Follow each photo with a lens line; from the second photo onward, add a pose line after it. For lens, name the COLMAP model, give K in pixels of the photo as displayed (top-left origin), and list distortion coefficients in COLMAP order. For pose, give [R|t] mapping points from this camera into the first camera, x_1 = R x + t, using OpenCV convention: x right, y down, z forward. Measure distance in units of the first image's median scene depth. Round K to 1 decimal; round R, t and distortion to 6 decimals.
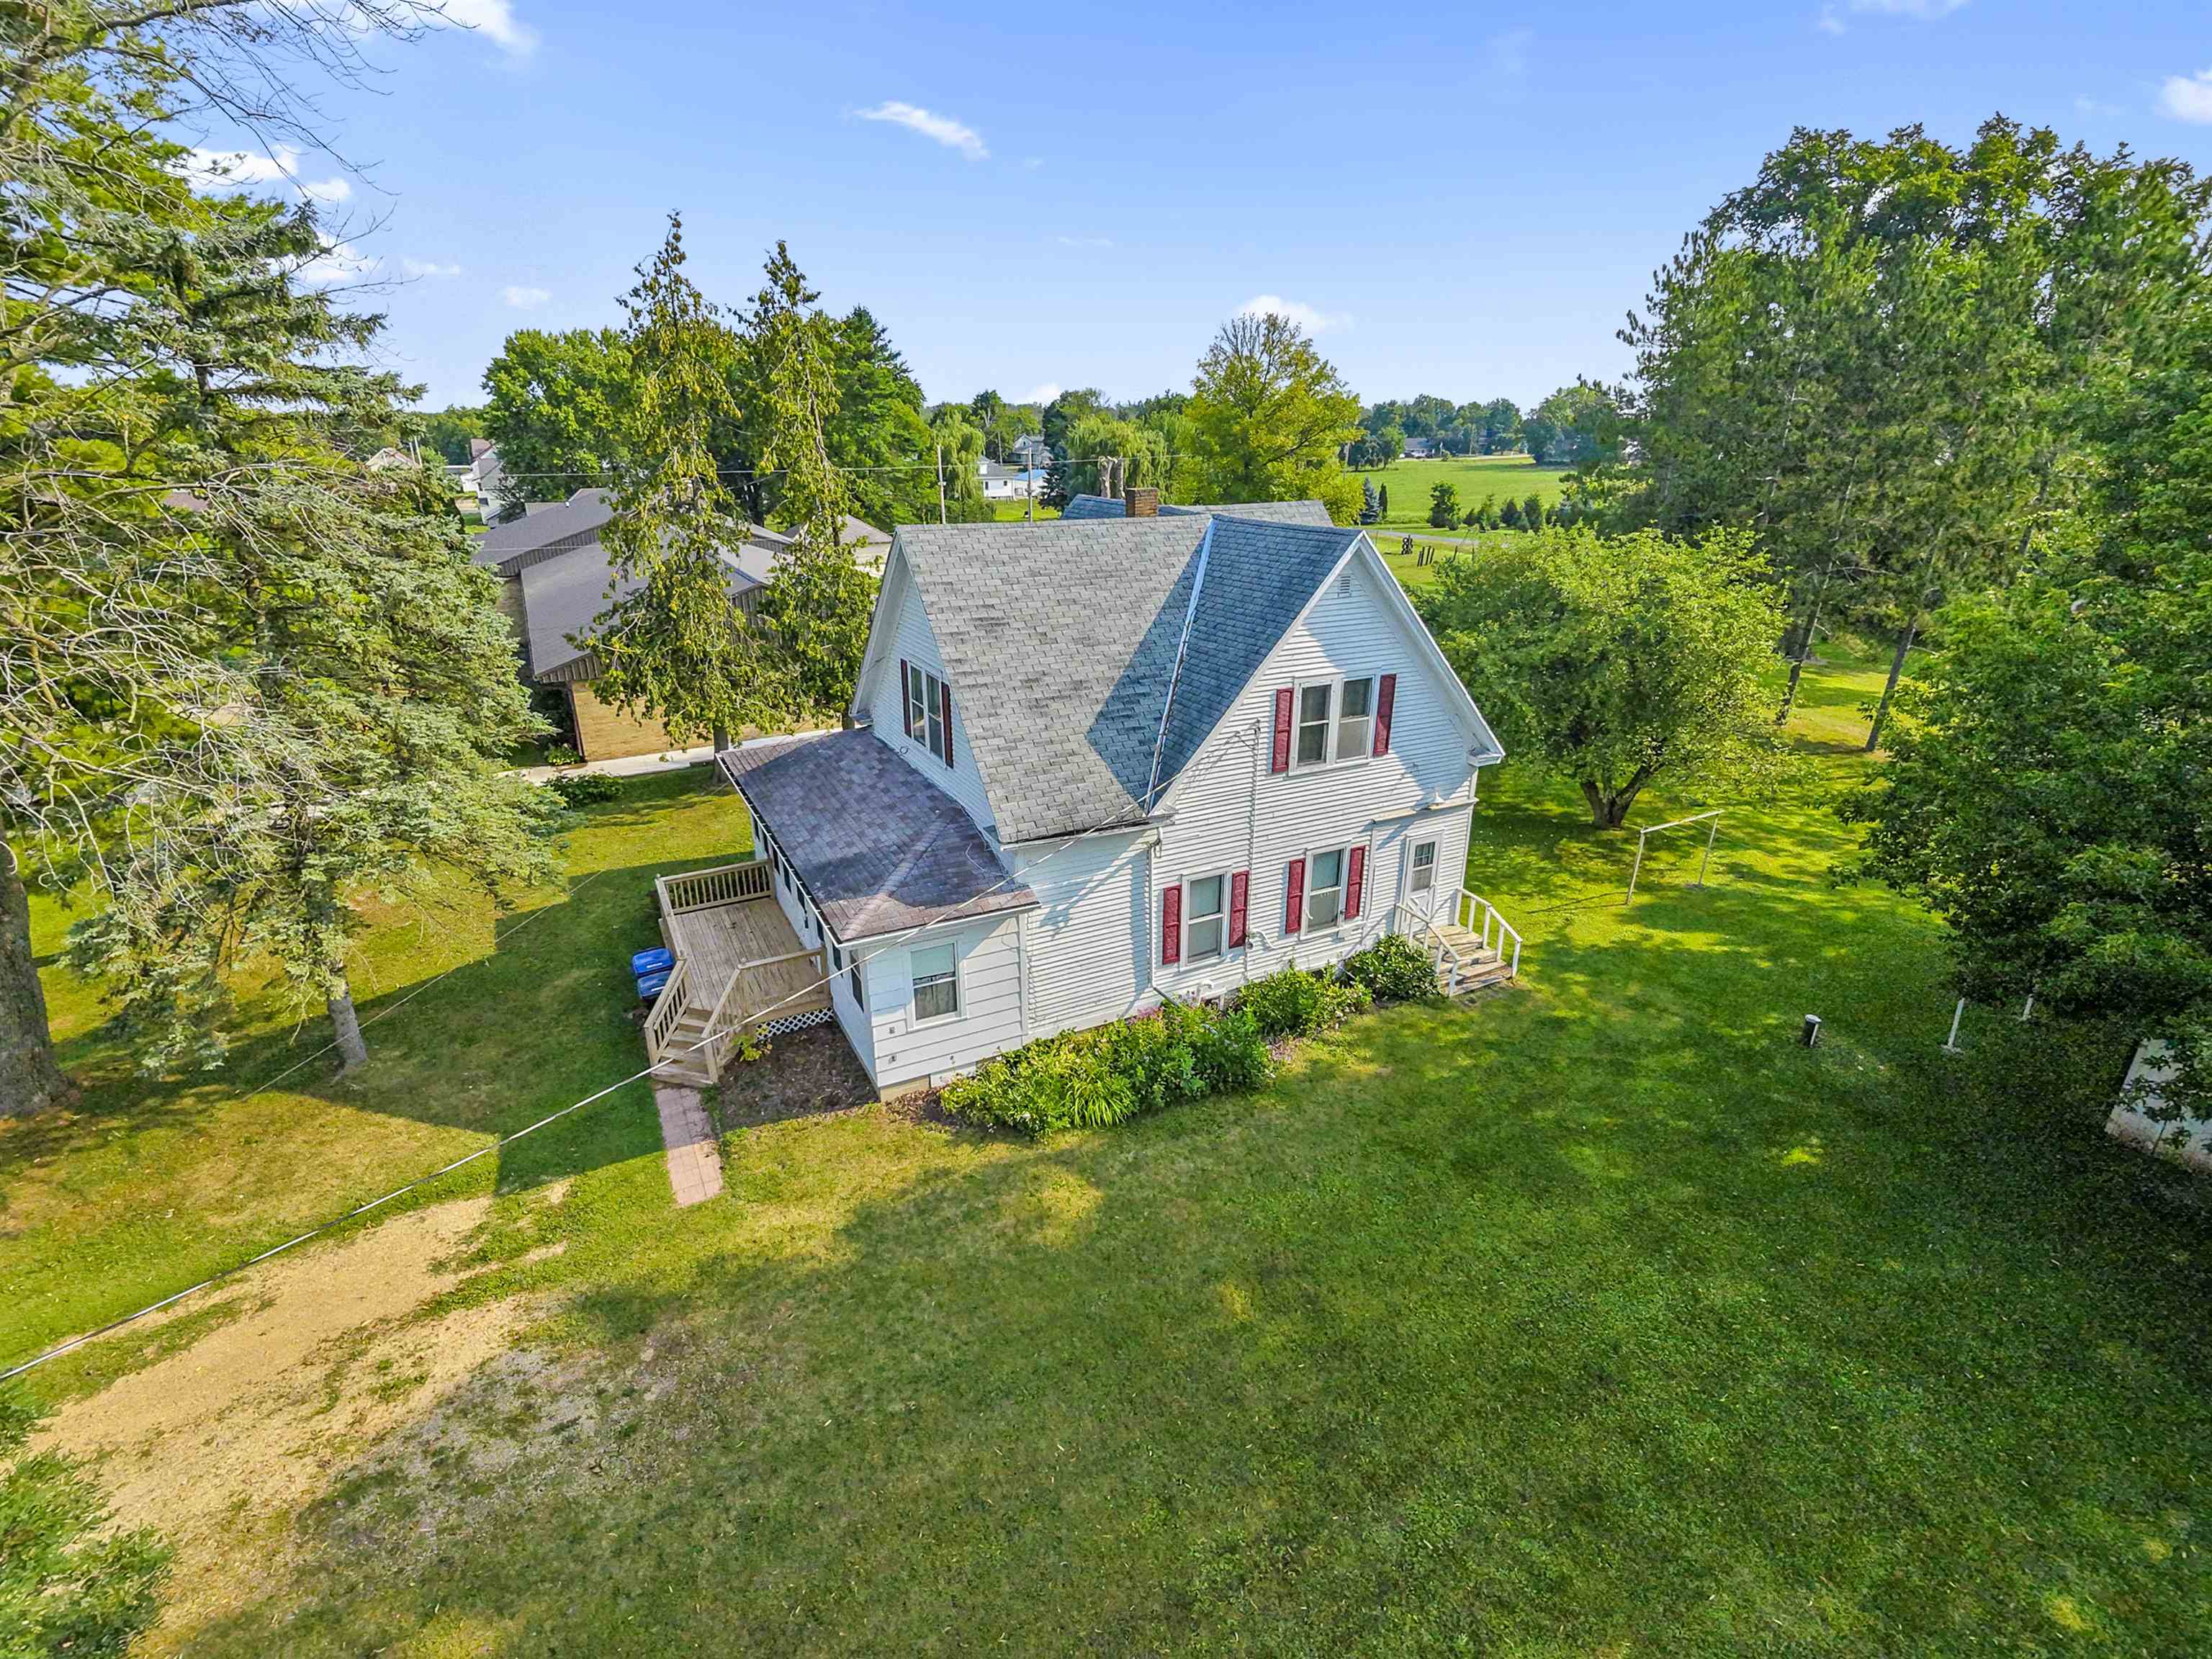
lens RADIAL K [[1054.7, 0, 1102.2], [0, 1054.7, 835.6], [0, 0, 1]] dist [0.000808, -0.000546]
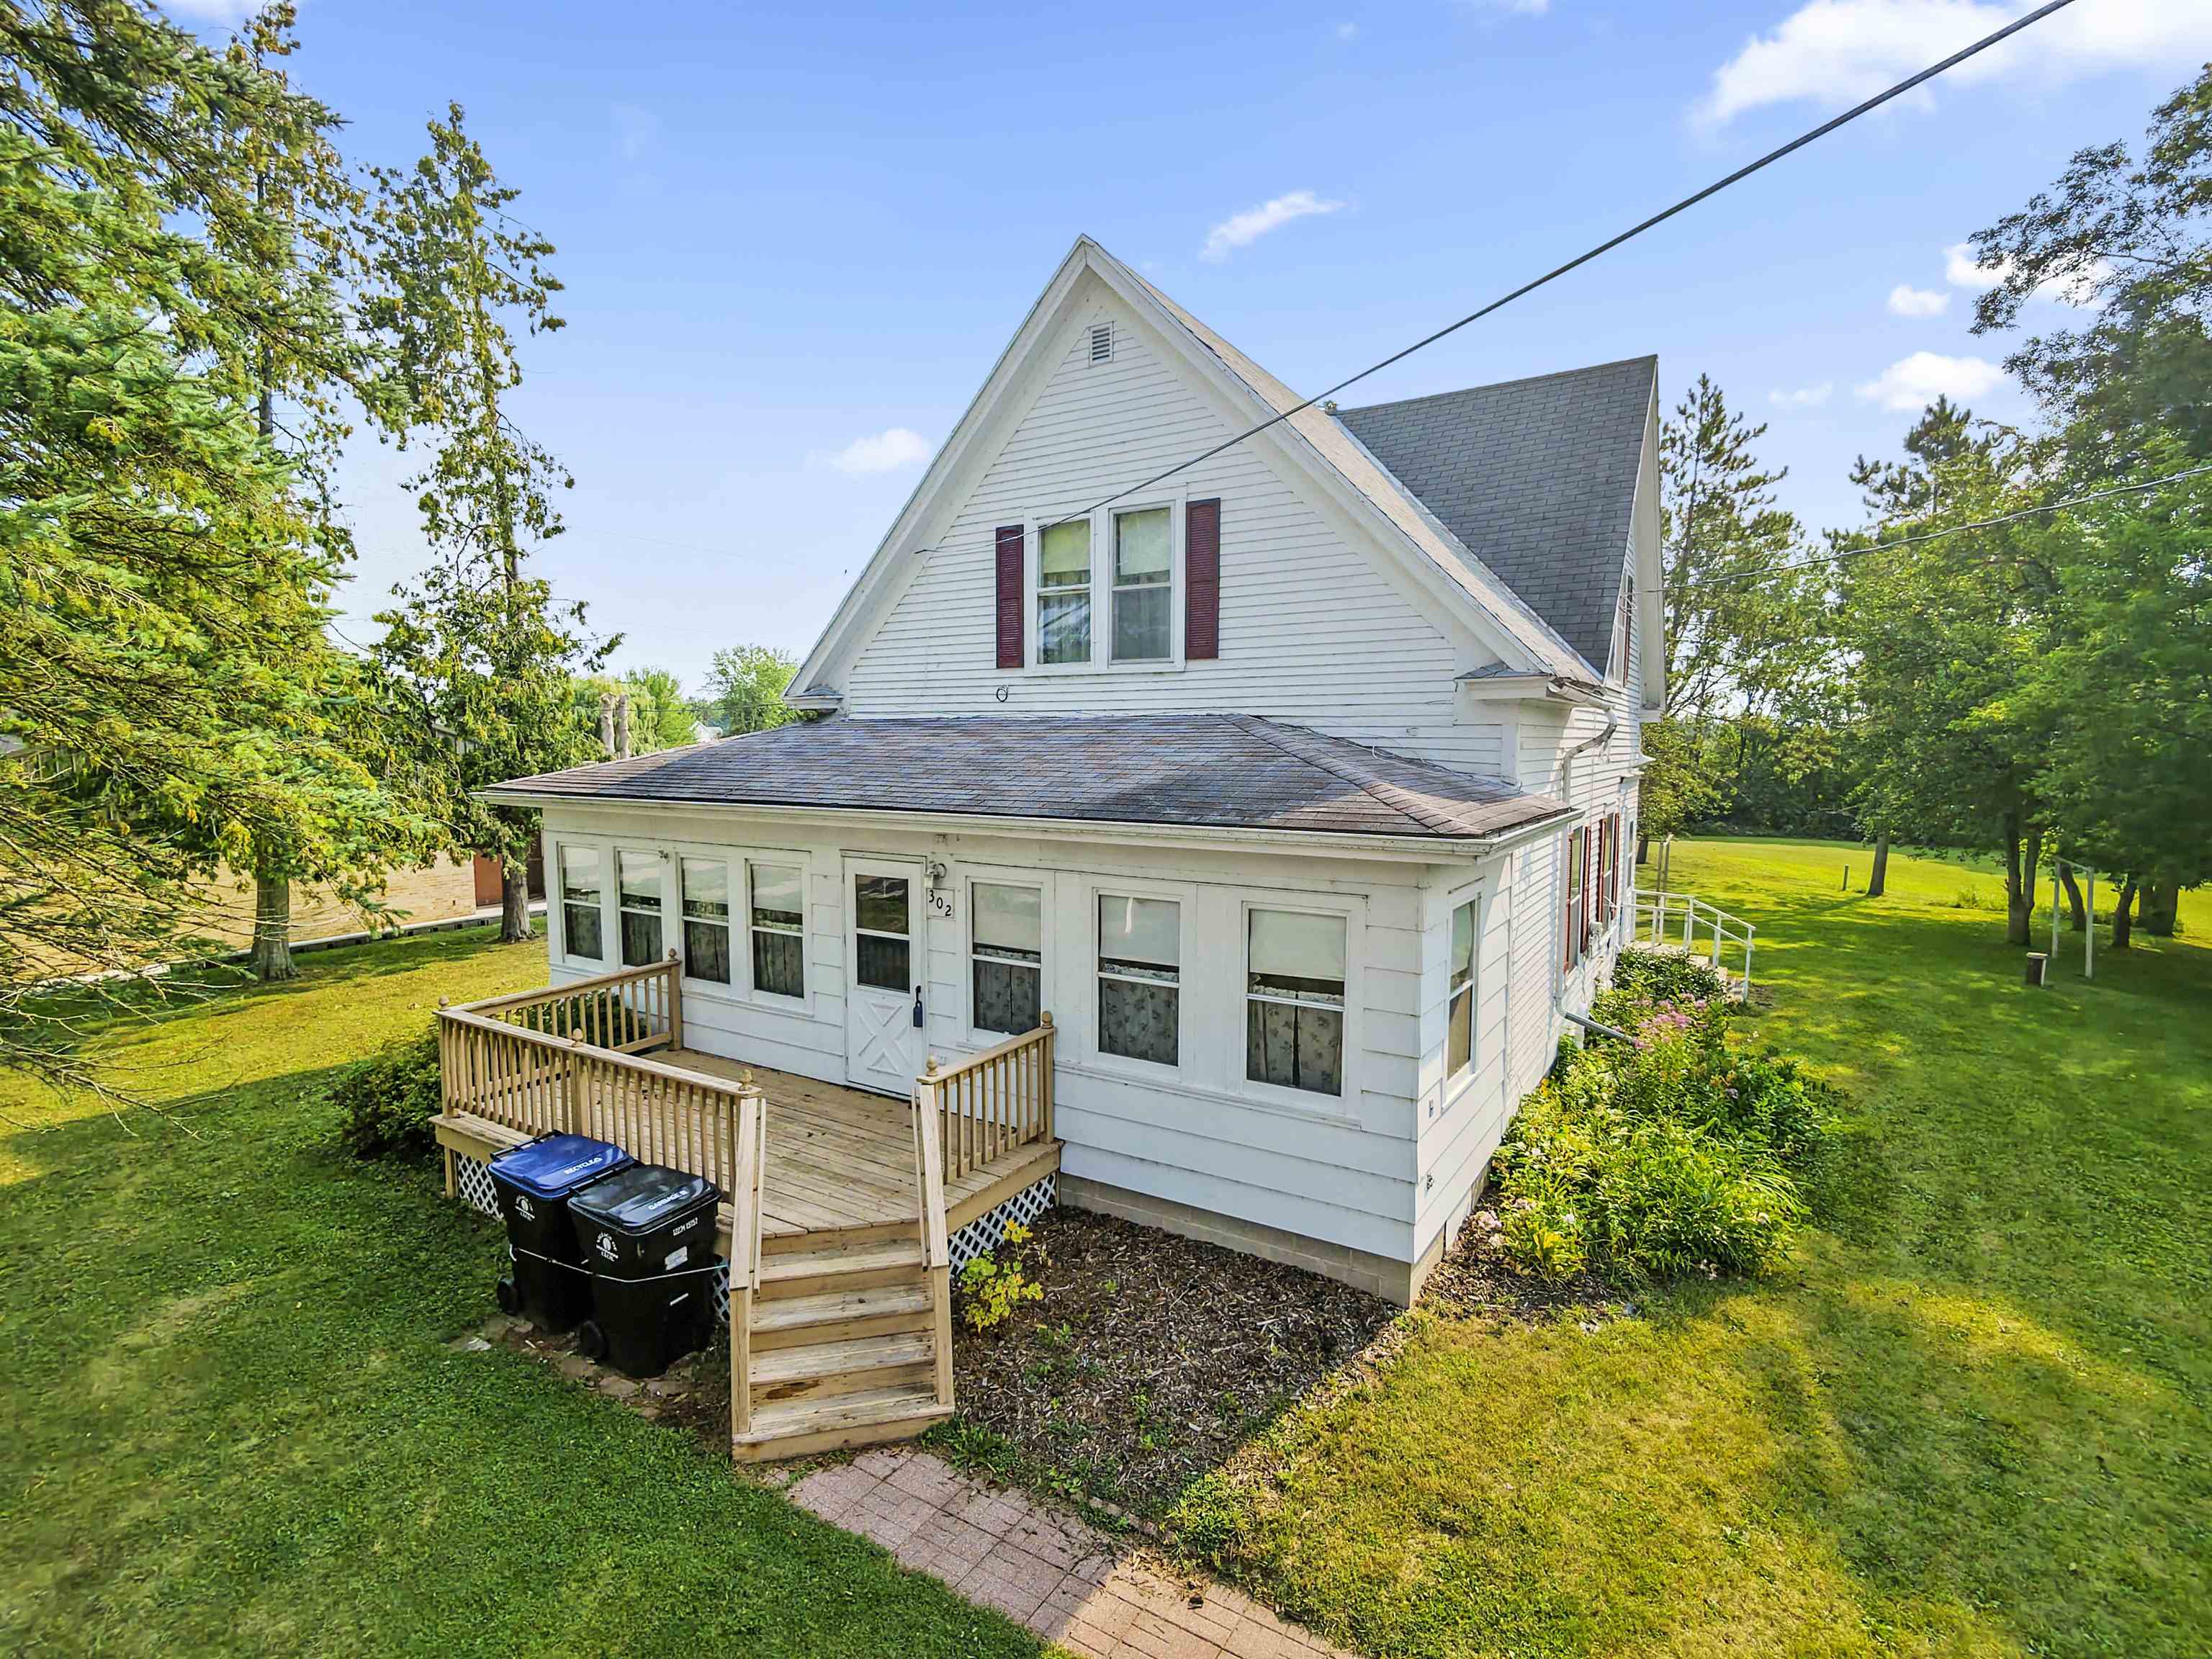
lens RADIAL K [[1054.7, 0, 1102.2], [0, 1054.7, 835.6], [0, 0, 1]] dist [0.000808, -0.000546]
pose [[0.862983, -0.046671, 0.503073, -0.494471], [0.182416, 0.957341, -0.224106, 0.141811], [-0.471153, 0.285168, 0.834682, 0.636254]]
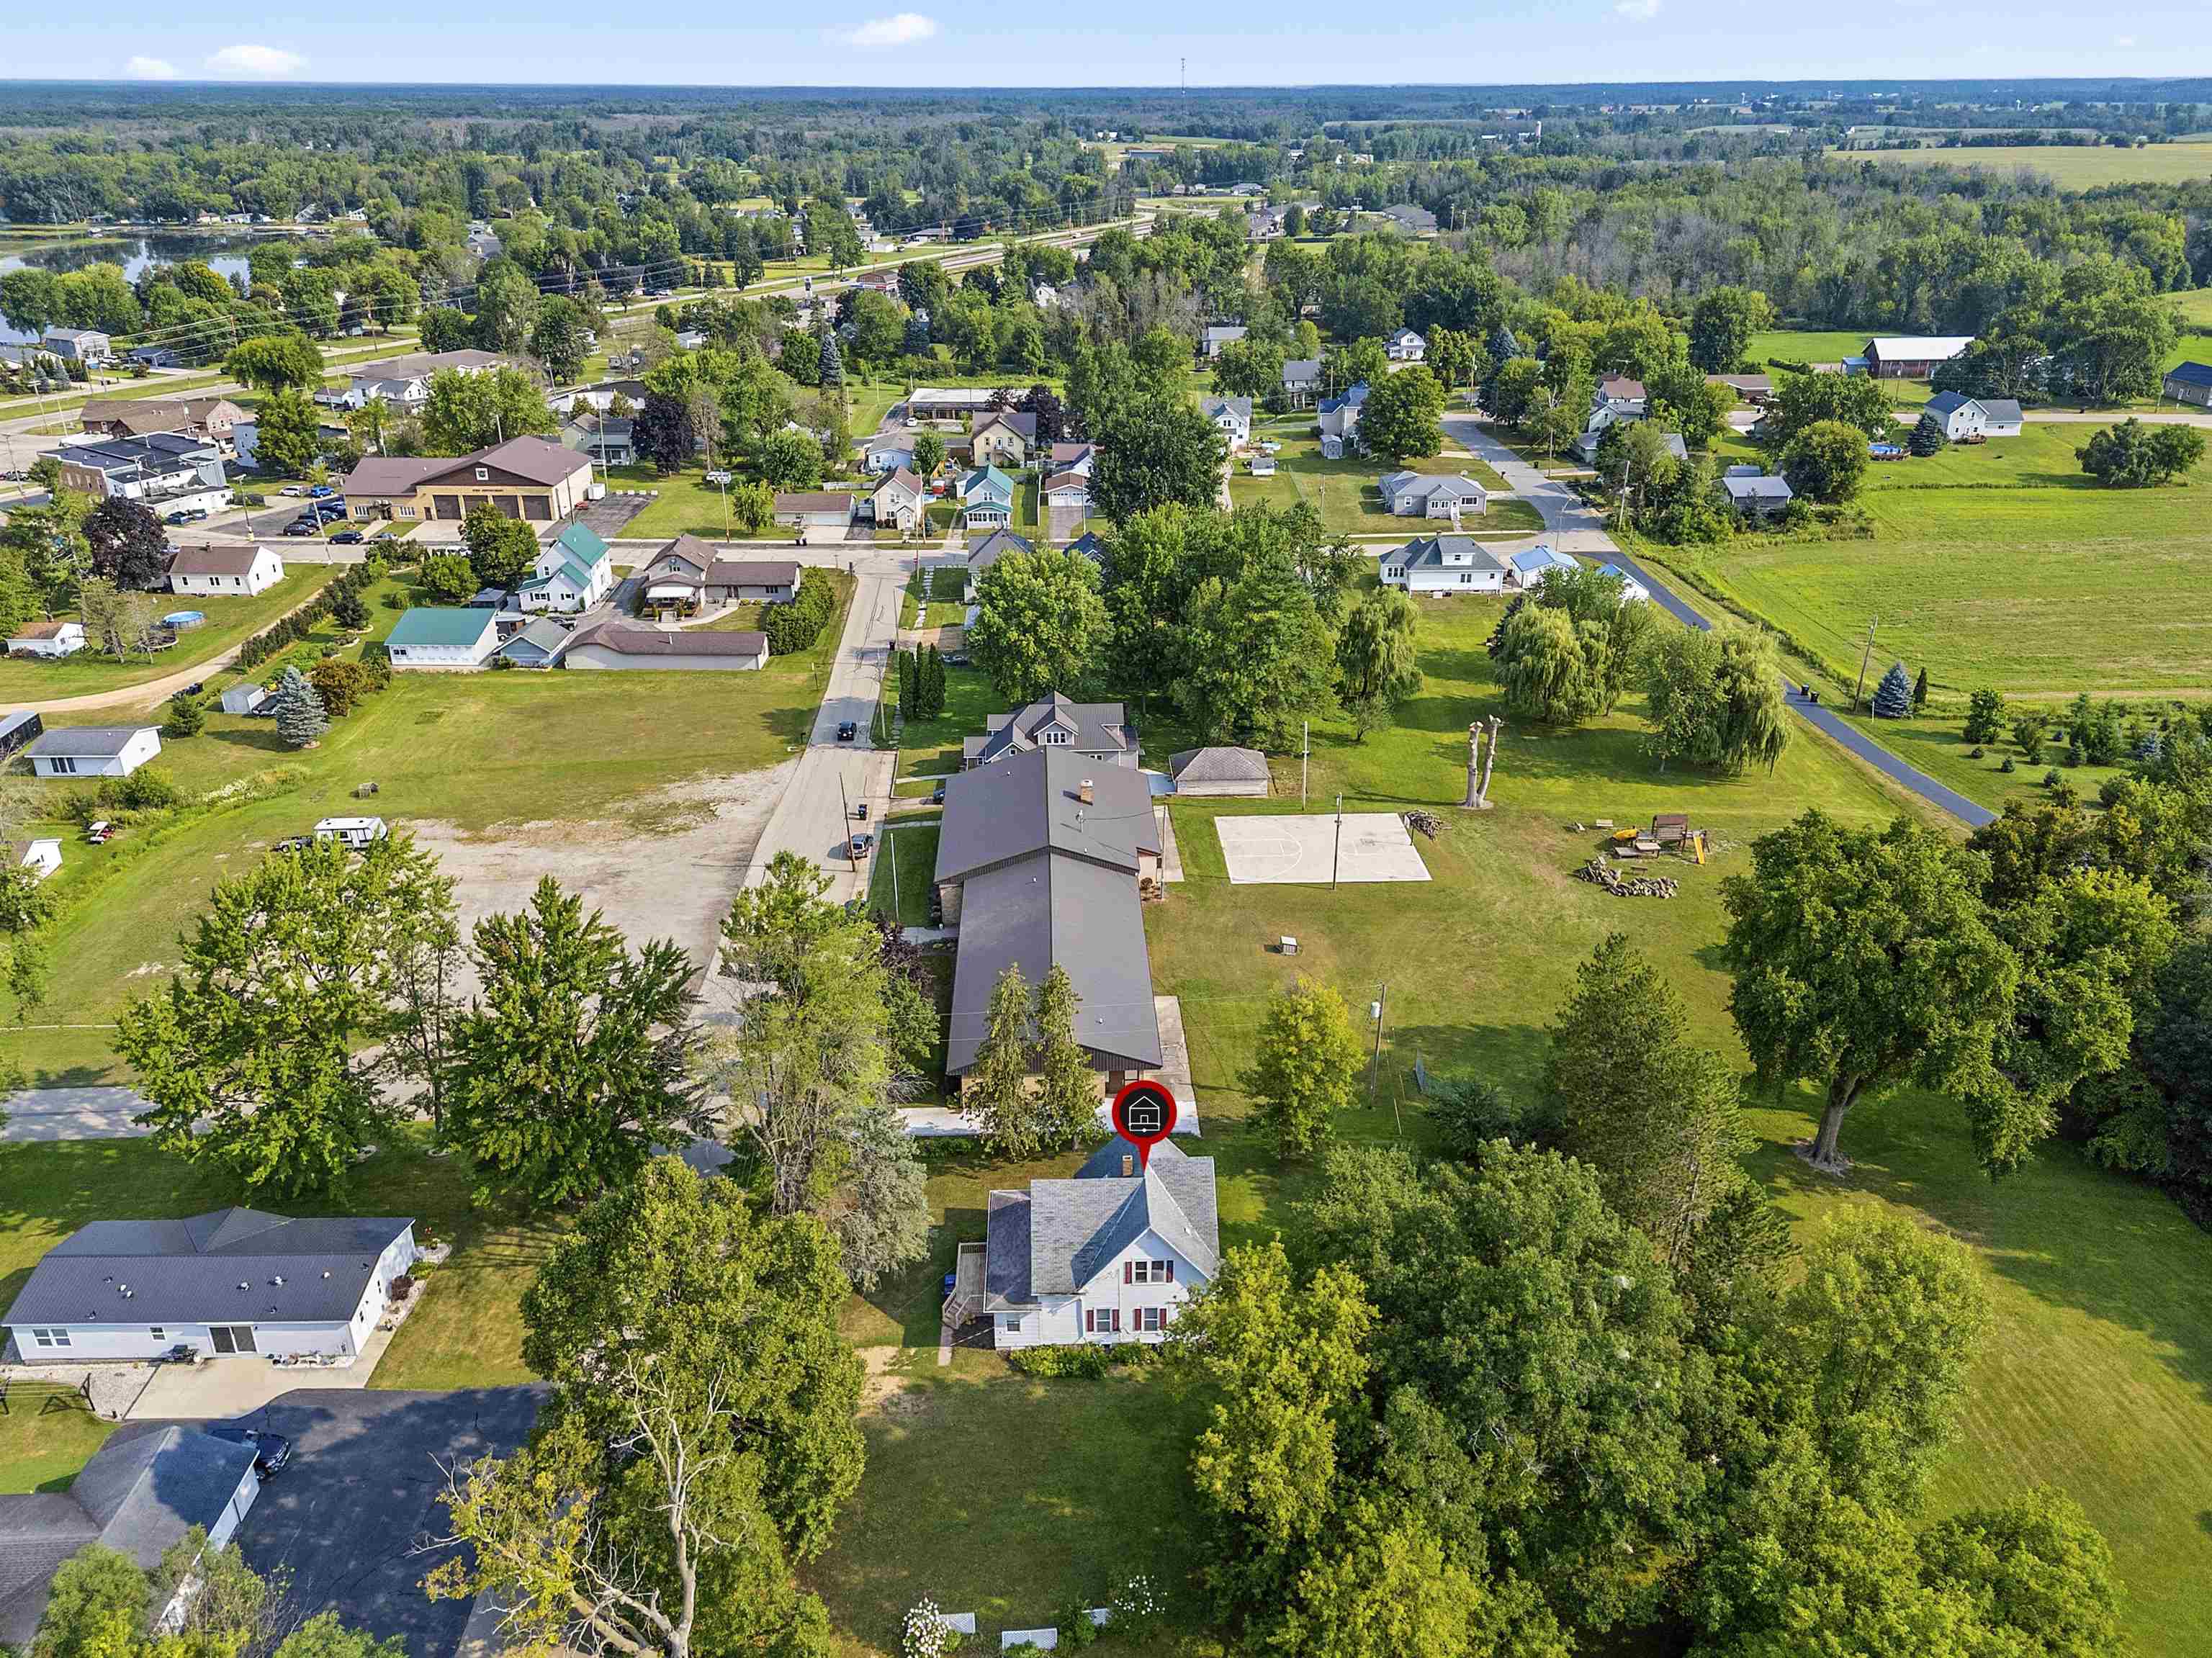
lens RADIAL K [[1551.8, 0, 1106.0], [0, 1551.8, 829.0], [0, 0, 1]] dist [0.075507, 0.000288]
pose [[0.904414, 0.171250, -0.390779, 1.801465], [-0.158918, 0.985218, 0.063952, -1.788862], [0.395955, 0.004263, 0.918260, -3.531441]]
